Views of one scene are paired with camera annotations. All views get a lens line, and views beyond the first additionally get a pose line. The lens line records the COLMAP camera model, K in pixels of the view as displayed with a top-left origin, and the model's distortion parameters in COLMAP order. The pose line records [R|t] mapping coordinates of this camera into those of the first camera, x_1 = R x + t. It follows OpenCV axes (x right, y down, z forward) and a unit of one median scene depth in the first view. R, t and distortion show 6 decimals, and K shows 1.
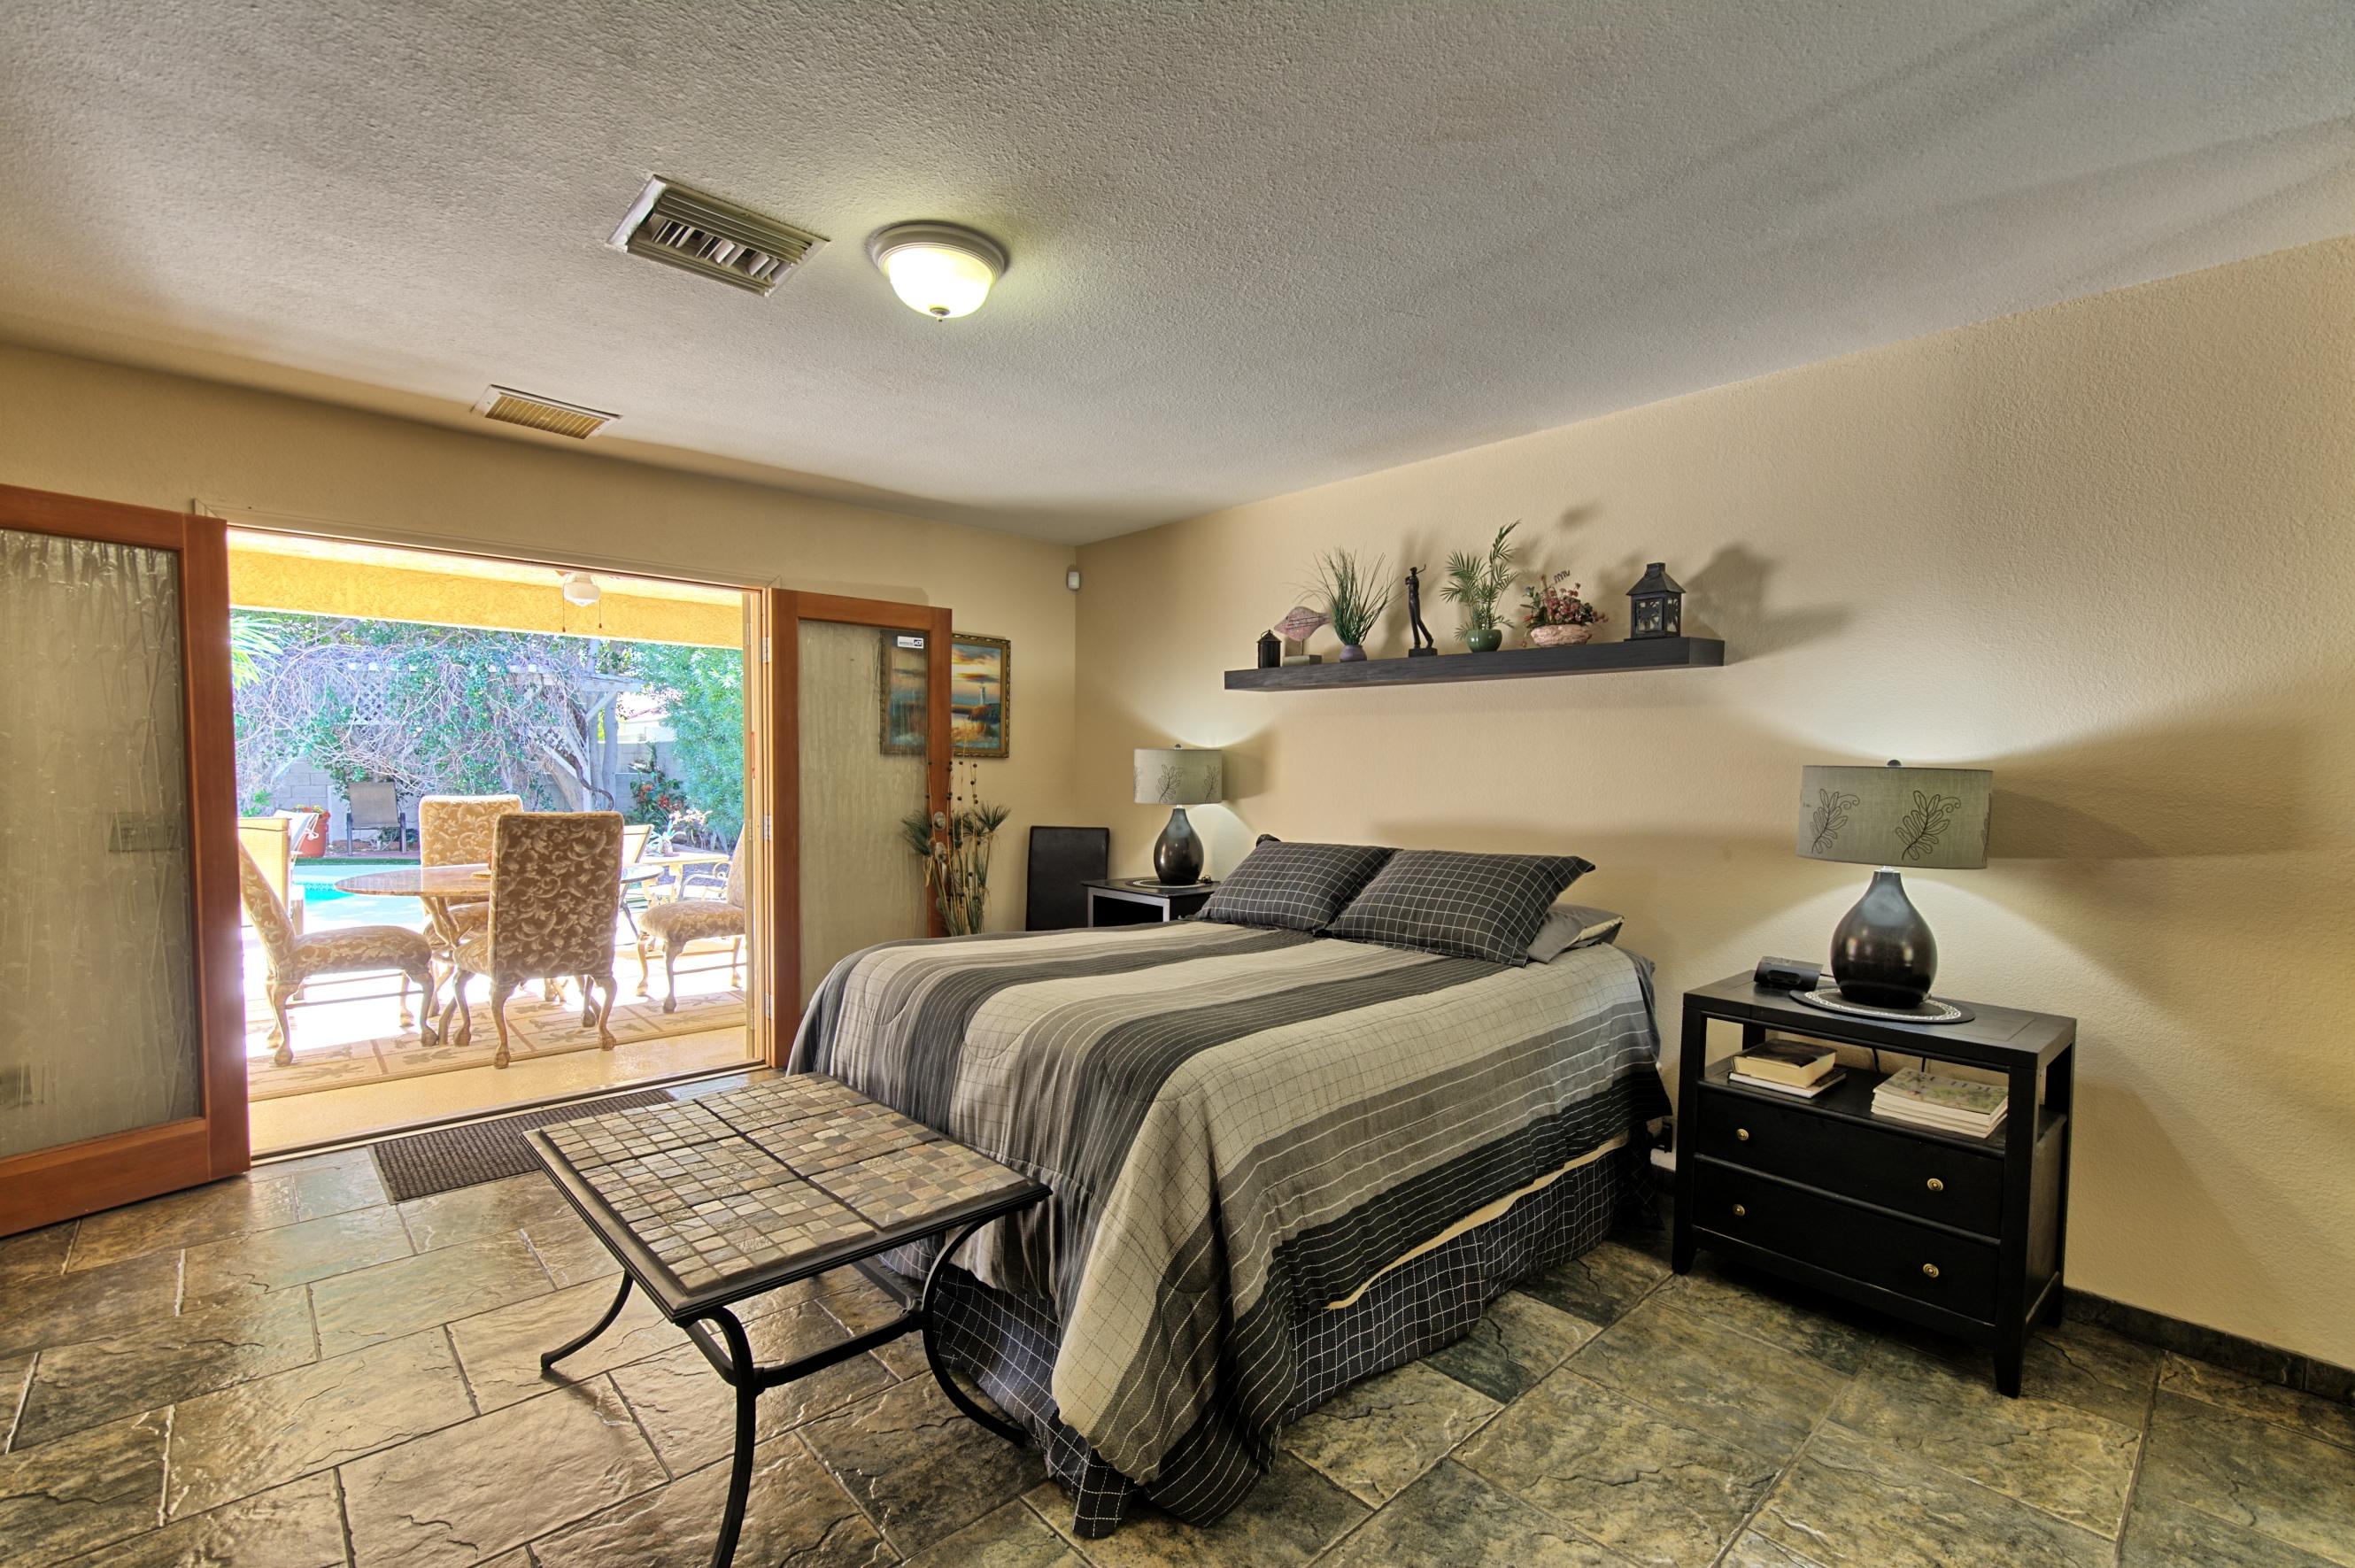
lens RADIAL K [[1022.1, 0, 1178.7], [0, 1022.1, 811.5], [0, 0, 1]] dist [0.004537, -0.003393]
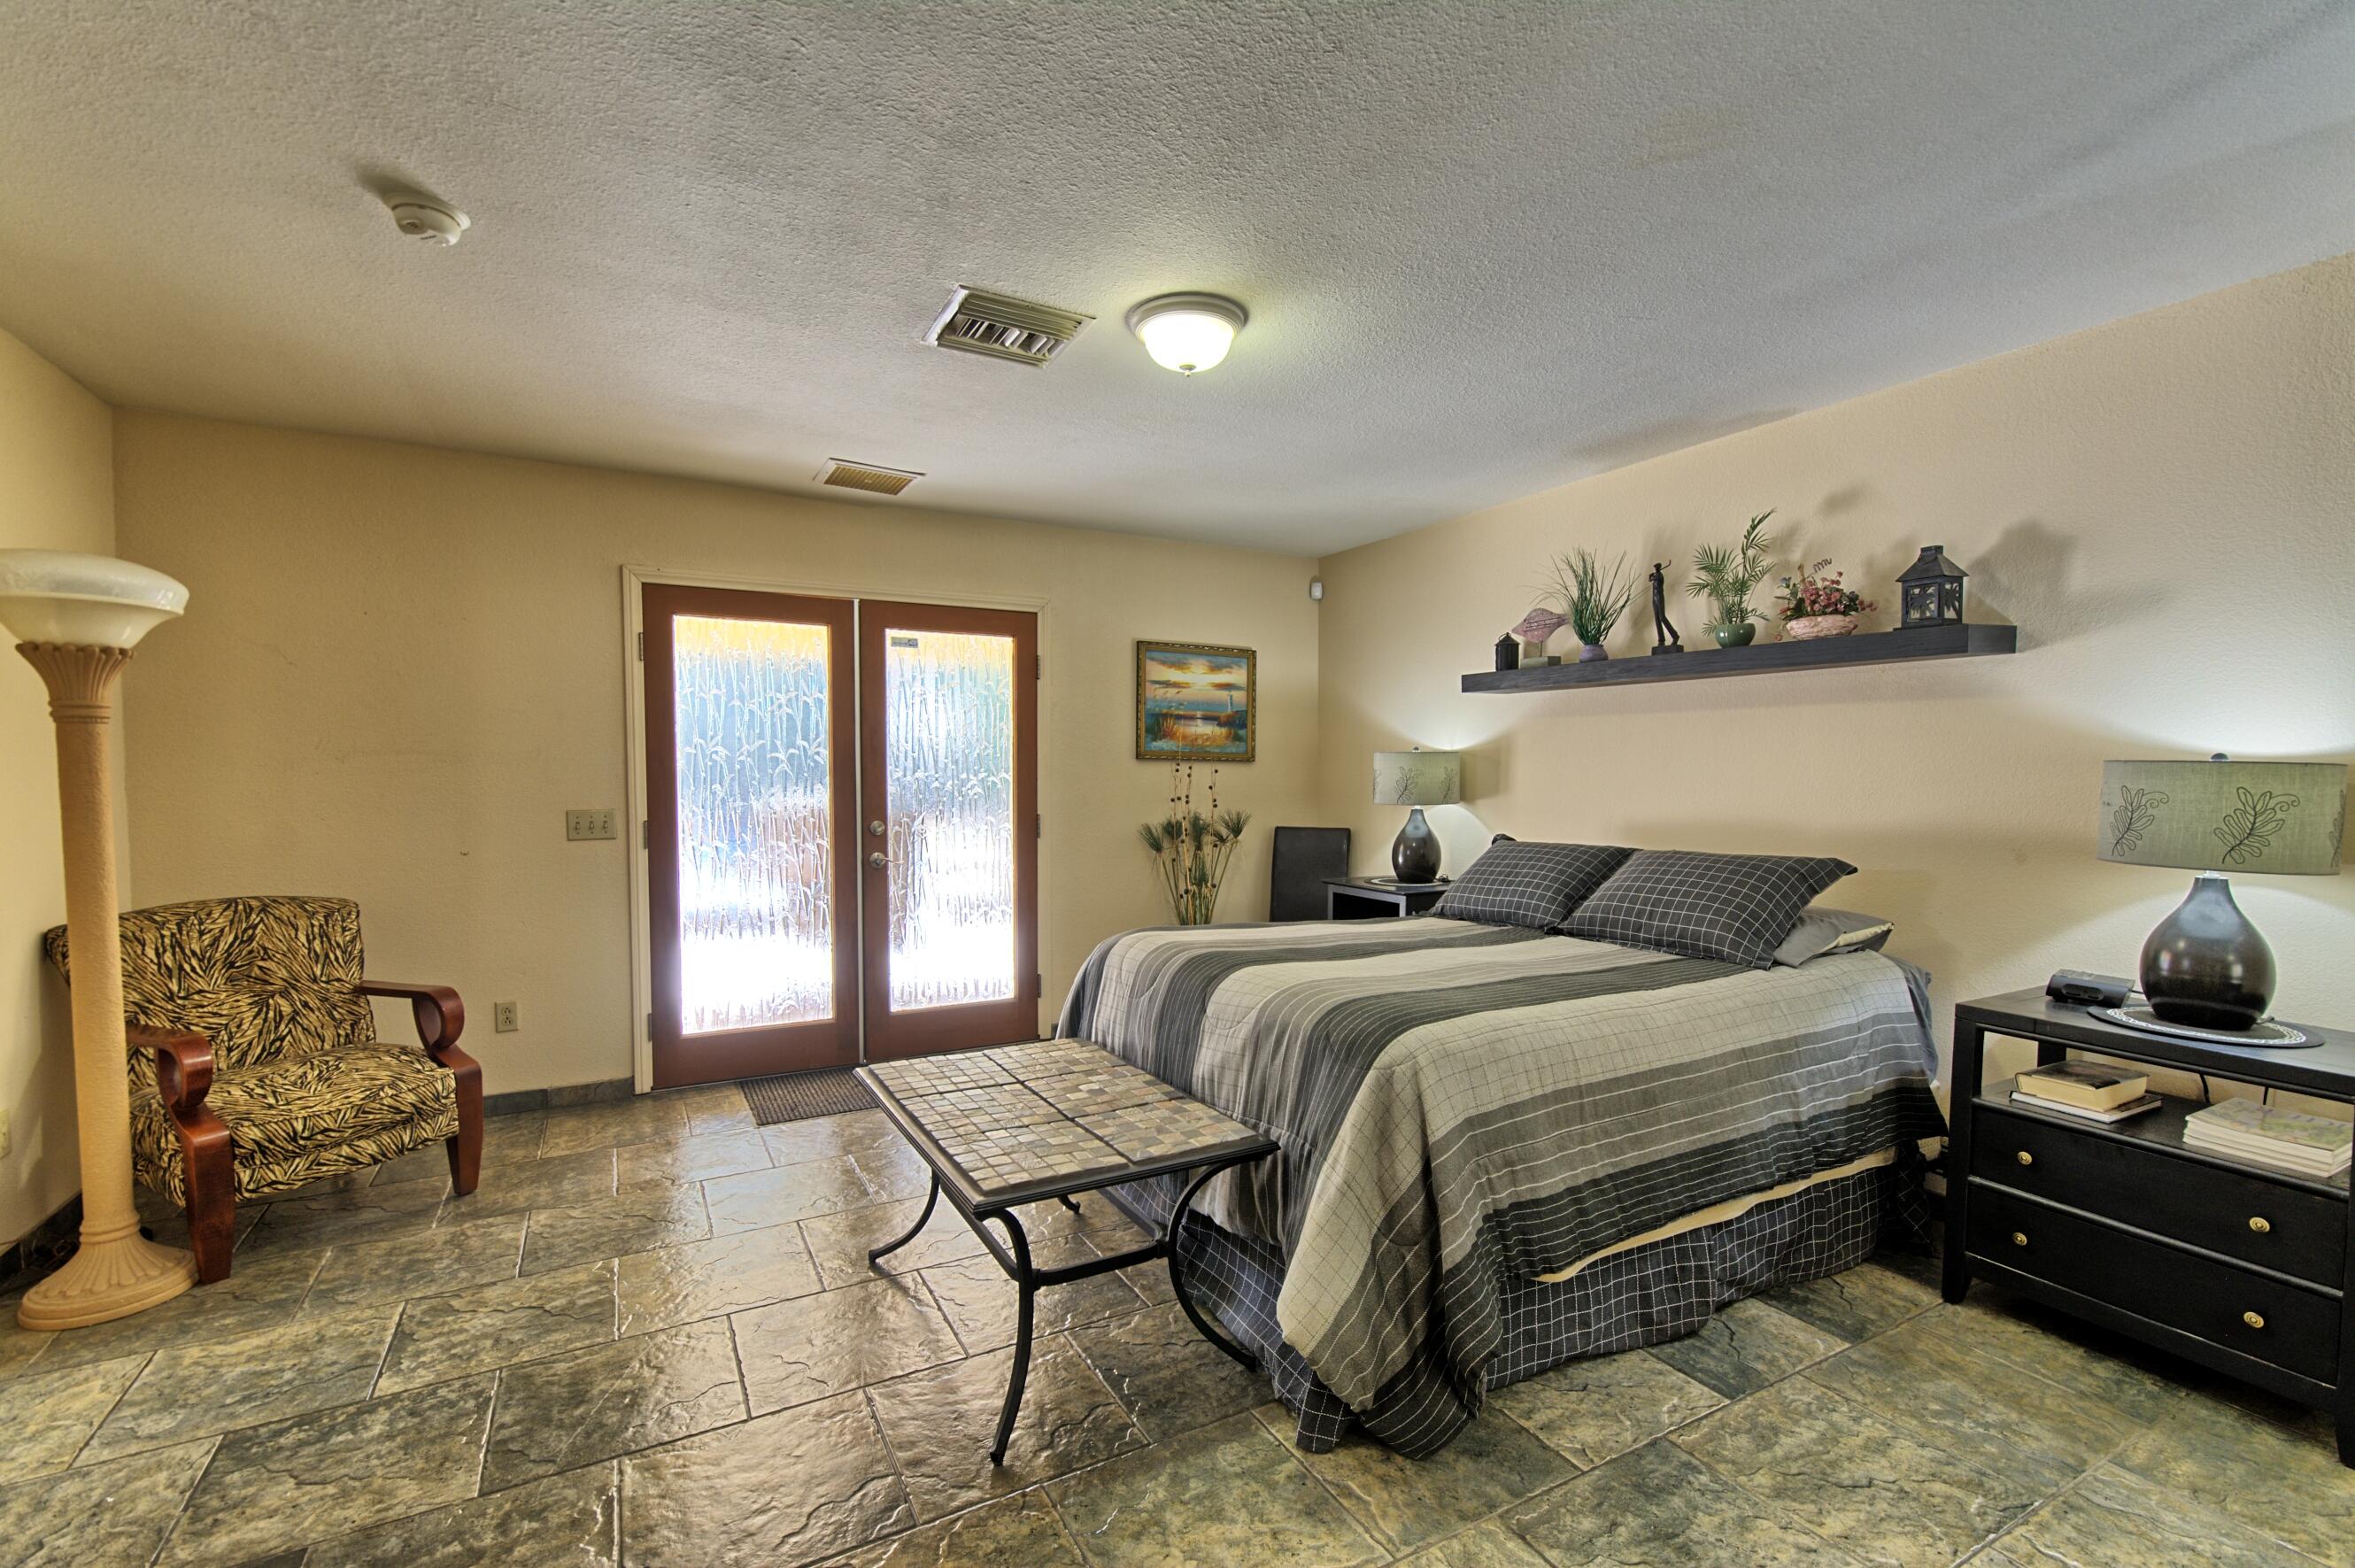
lens RADIAL K [[1022.1, 0, 1162.9], [0, 1022.1, 789.8], [0, 0, 1]] dist [0.004537, -0.003393]
pose [[0.966661, -0.002814, -0.256046, 0.035069], [-0.003576, 0.999694, -0.024487, 0.007540], [0.256036, 0.024586, 0.966354, -0.110512]]
